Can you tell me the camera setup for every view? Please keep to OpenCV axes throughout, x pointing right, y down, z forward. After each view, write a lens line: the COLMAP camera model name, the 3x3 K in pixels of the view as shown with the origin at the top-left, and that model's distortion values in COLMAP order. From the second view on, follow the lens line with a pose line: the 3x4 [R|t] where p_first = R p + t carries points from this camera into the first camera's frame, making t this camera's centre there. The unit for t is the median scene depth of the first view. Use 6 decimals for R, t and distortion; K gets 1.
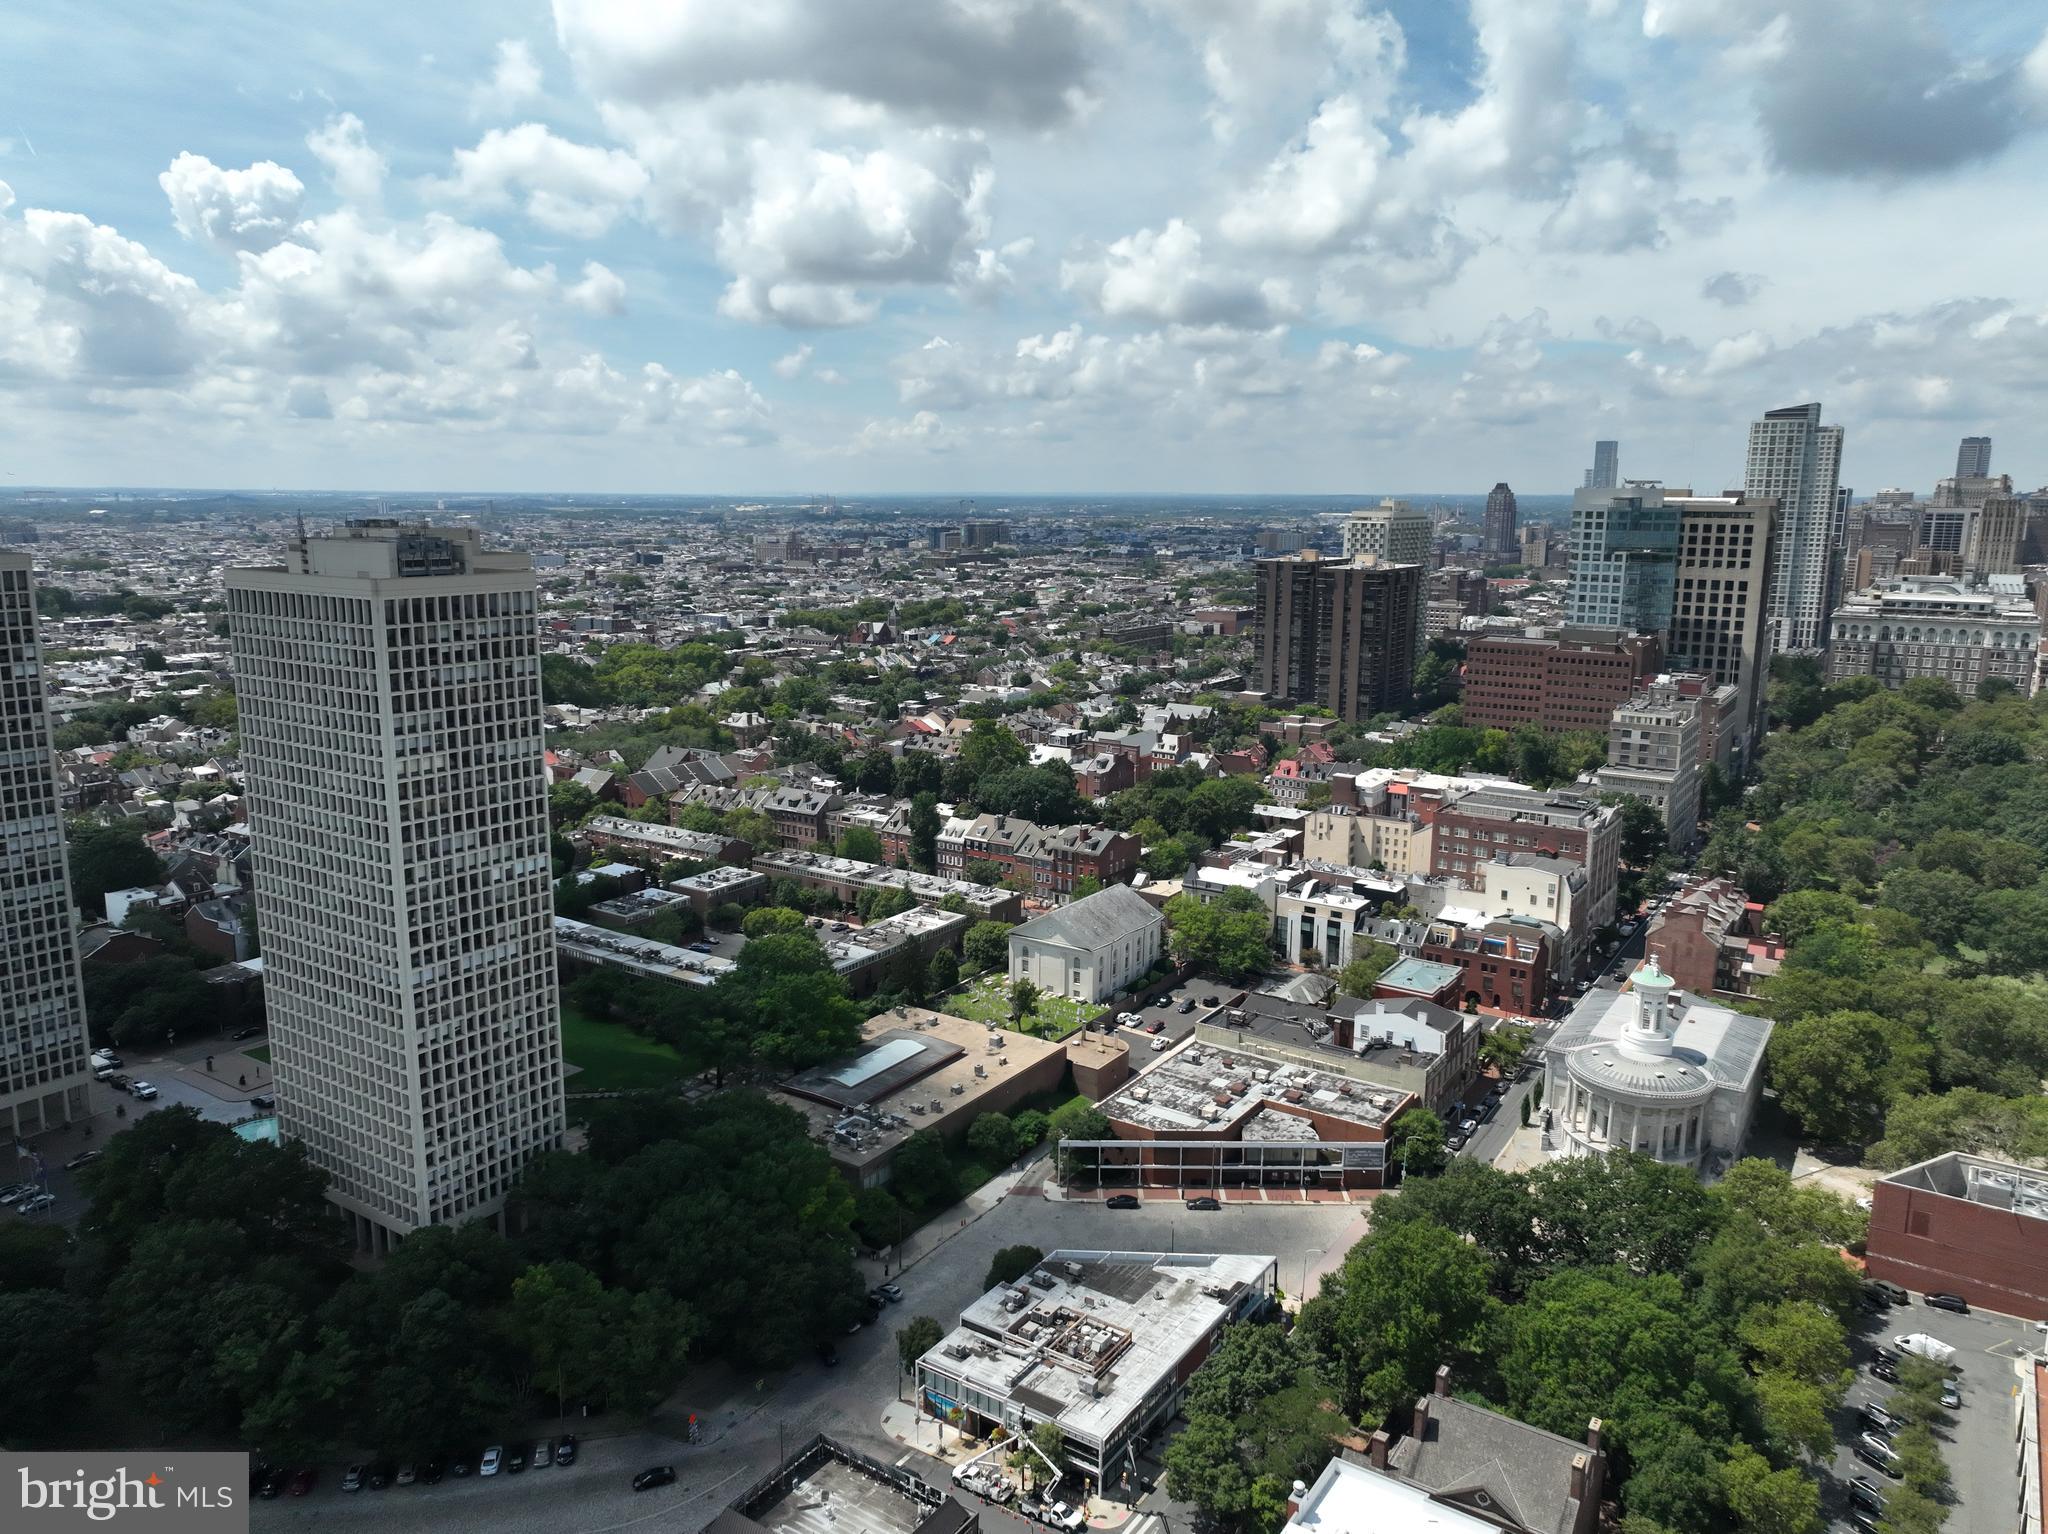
lens RADIAL K [[1437.0, 0, 1025.0], [0, 1437.0, 764.6], [0, 0, 1]] dist [0.005404, 0.008990]
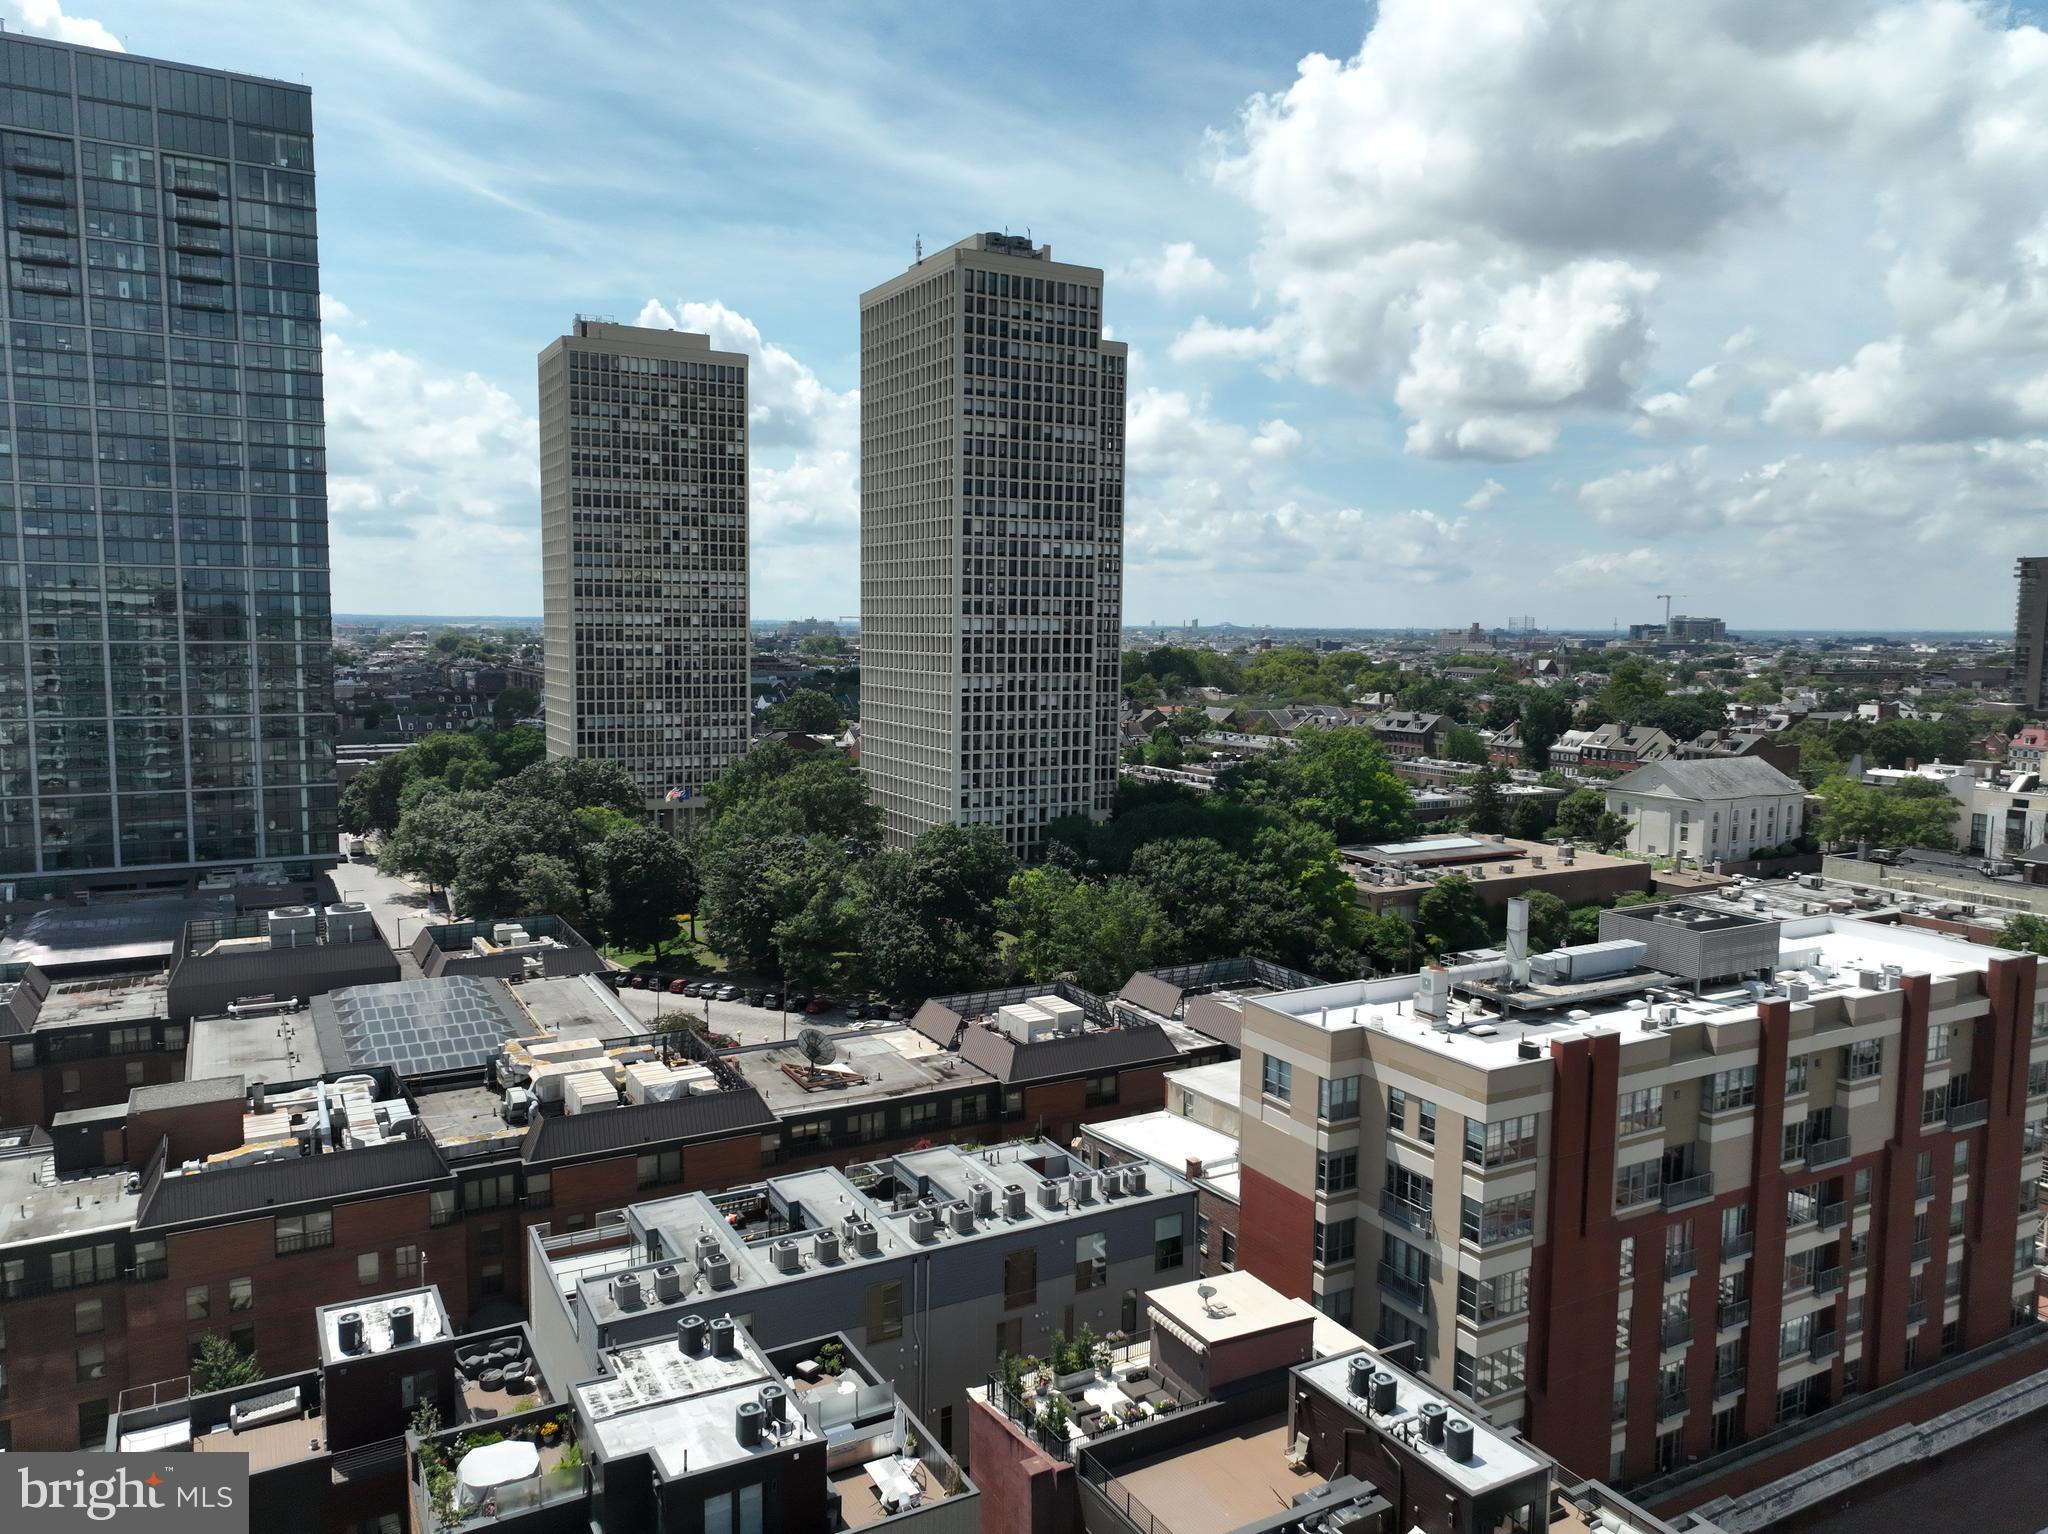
lens RADIAL K [[1437.0, 0, 1025.0], [0, 1437.0, 764.6], [0, 0, 1]] dist [0.005404, 0.008990]
pose [[0.890693, 0.047194, -0.452150, 0.067755], [-0.089542, 0.993325, -0.072710, 0.191559], [0.445700, 0.105249, 0.888974, 0.034193]]
